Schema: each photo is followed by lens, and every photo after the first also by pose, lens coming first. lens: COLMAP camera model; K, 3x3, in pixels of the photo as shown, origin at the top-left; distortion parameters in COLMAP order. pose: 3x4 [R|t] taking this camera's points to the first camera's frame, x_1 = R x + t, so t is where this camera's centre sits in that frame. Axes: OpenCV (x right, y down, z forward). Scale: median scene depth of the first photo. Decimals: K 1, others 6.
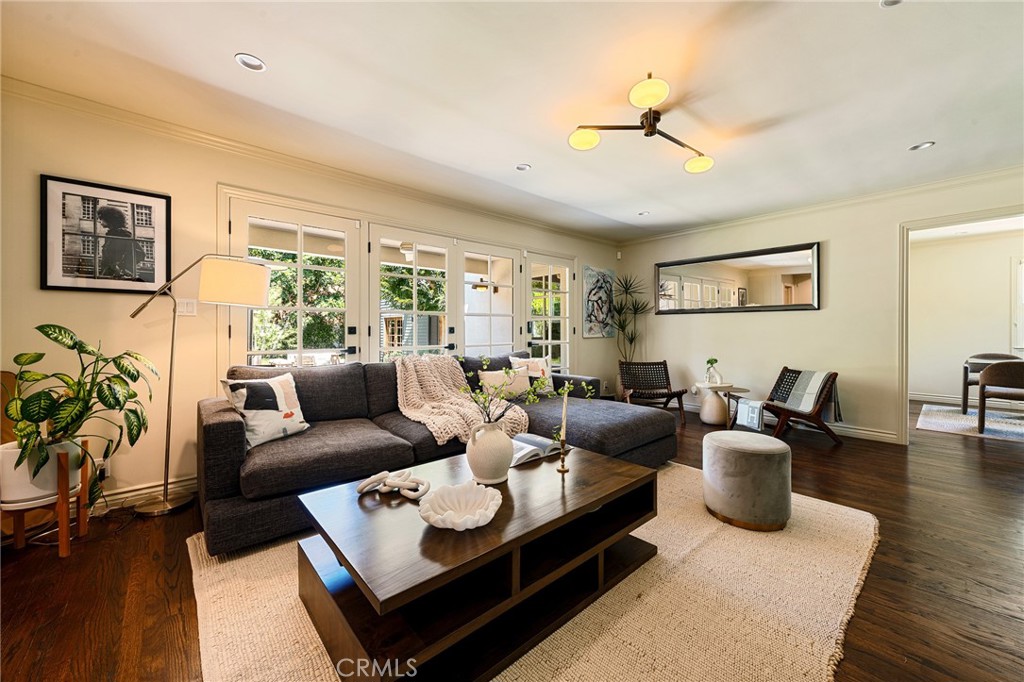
lens RADIAL K [[388.8, 0, 515.4], [0, 388.8, 326.0], [0, 0, 1]] dist [0.000182, -0.000651]
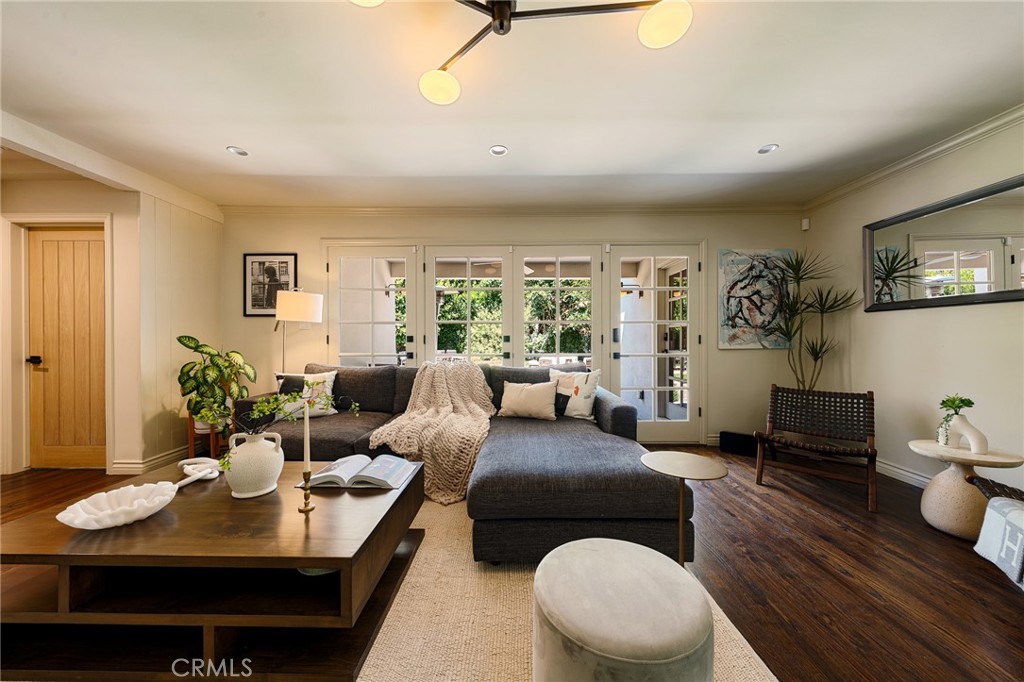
lens RADIAL K [[343.7, 0, 510.7], [0, 343.7, 340.6], [0, 0, 1]] dist [-0.005461, -0.000071]
pose [[0.738058, 0.003818, -0.674726, 0.398565], [0.007401, 0.999878, 0.013753, 0.003128], [0.674697, -0.015144, 0.737940, 0.327171]]
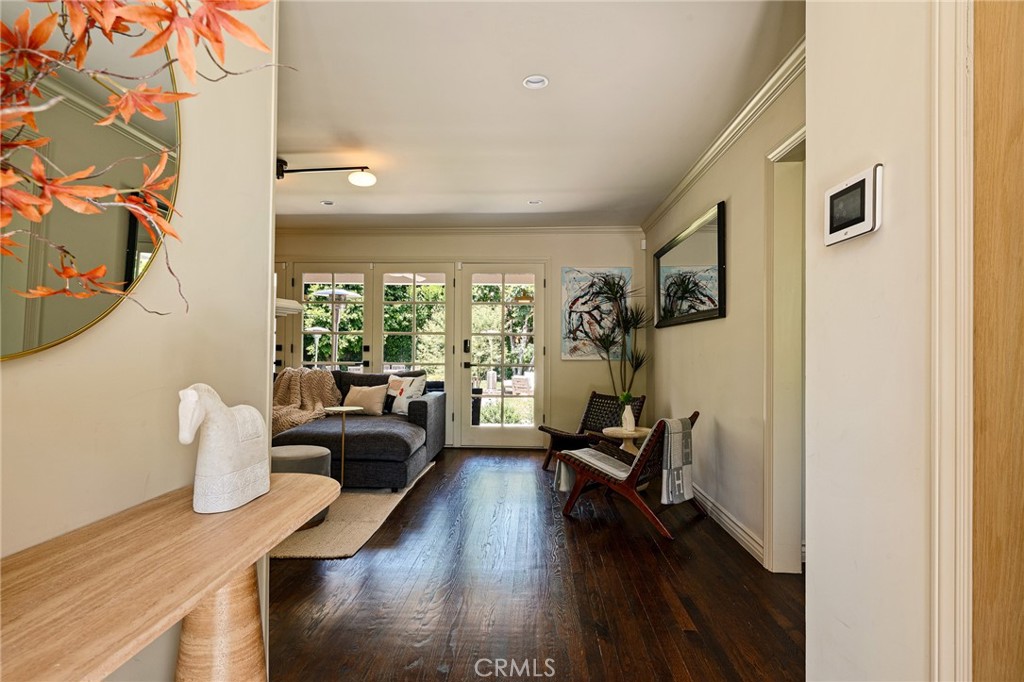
lens RADIAL K [[539.3, 0, 508.0], [0, 539.3, 344.5], [0, 0, 1]] dist [-0.000350, -0.000034]
pose [[0.716059, 0.000376, -0.698040, 1.062685], [-0.001993, 0.999997, -0.001505, 0.000995], [0.698037, 0.002468, 0.716057, 0.183530]]
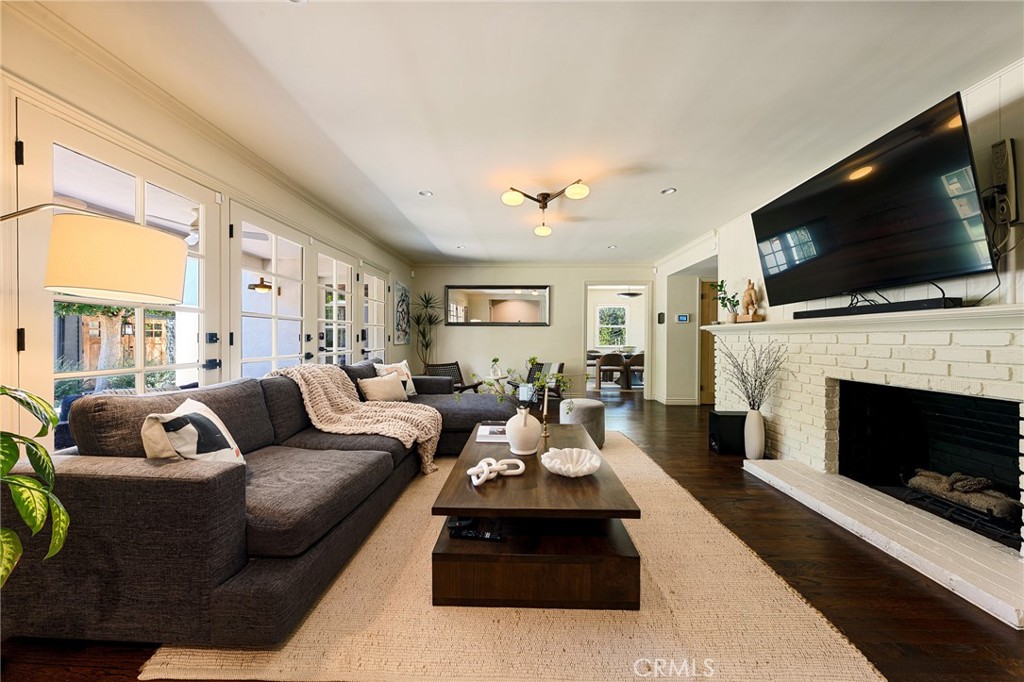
lens RADIAL K [[343.7, 0, 511.7], [0, 343.7, 338.9], [0, 0, 1]] dist [-0.005461, -0.000071]
pose [[0.689650, 0.001428, 0.724142, -0.381190], [-0.012754, 0.999867, 0.010175, -0.000856], [-0.724031, -0.016253, 0.689576, 0.093726]]
